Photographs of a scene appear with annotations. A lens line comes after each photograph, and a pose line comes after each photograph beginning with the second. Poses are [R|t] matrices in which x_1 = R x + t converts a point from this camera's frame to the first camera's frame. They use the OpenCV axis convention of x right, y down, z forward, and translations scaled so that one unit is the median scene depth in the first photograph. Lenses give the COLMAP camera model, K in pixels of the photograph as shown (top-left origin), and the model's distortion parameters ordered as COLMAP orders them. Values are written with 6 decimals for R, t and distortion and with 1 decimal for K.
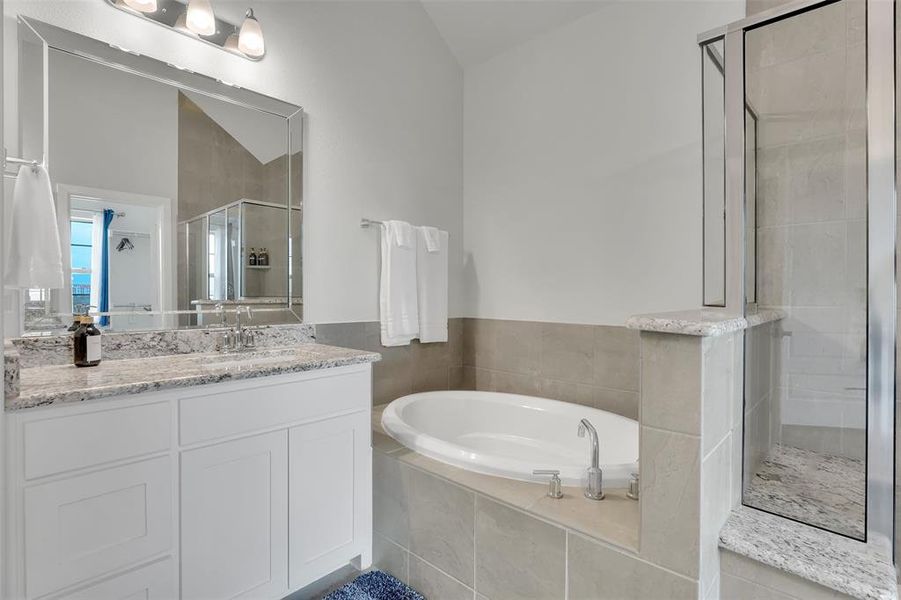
lens RADIAL K [[444.2, 0, 445.7], [0, 444.2, 299.5], [0, 0, 1]] dist [-0.009367, -0.002812]
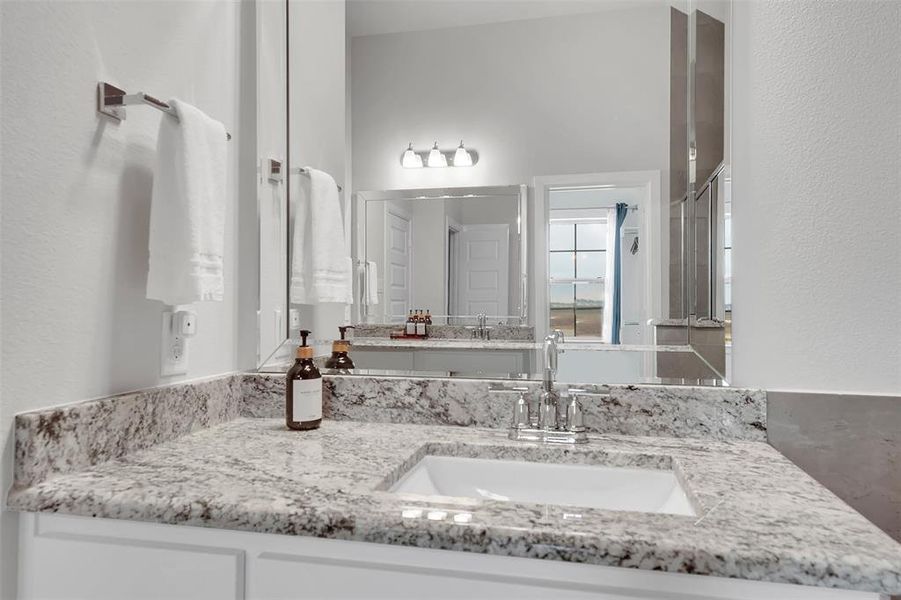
lens RADIAL K [[602.6, 0, 431.0], [0, 602.6, 305.9], [0, 0, 1]] dist [0.024480, -0.001603]
pose [[0.518080, -0.001245, -0.855331, -0.002125], [-0.011539, 0.999898, -0.008445, -0.011449], [0.855254, 0.014245, 0.518013, 0.602624]]
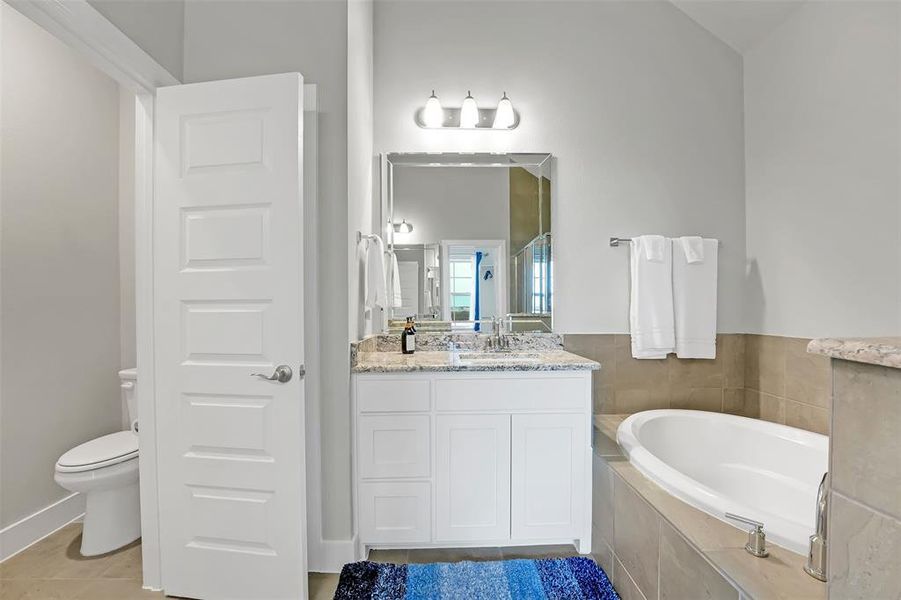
lens RADIAL K [[381.4, 0, 441.3], [0, 381.4, 316.4], [0, 0, 1]] dist [-0.025693, 0.000772]
pose [[0.701563, 0.006296, -0.712579, 0.240695], [-0.000124, 0.999962, 0.008713, 0.000091], [0.712607, -0.006024, 0.701538, 0.078225]]
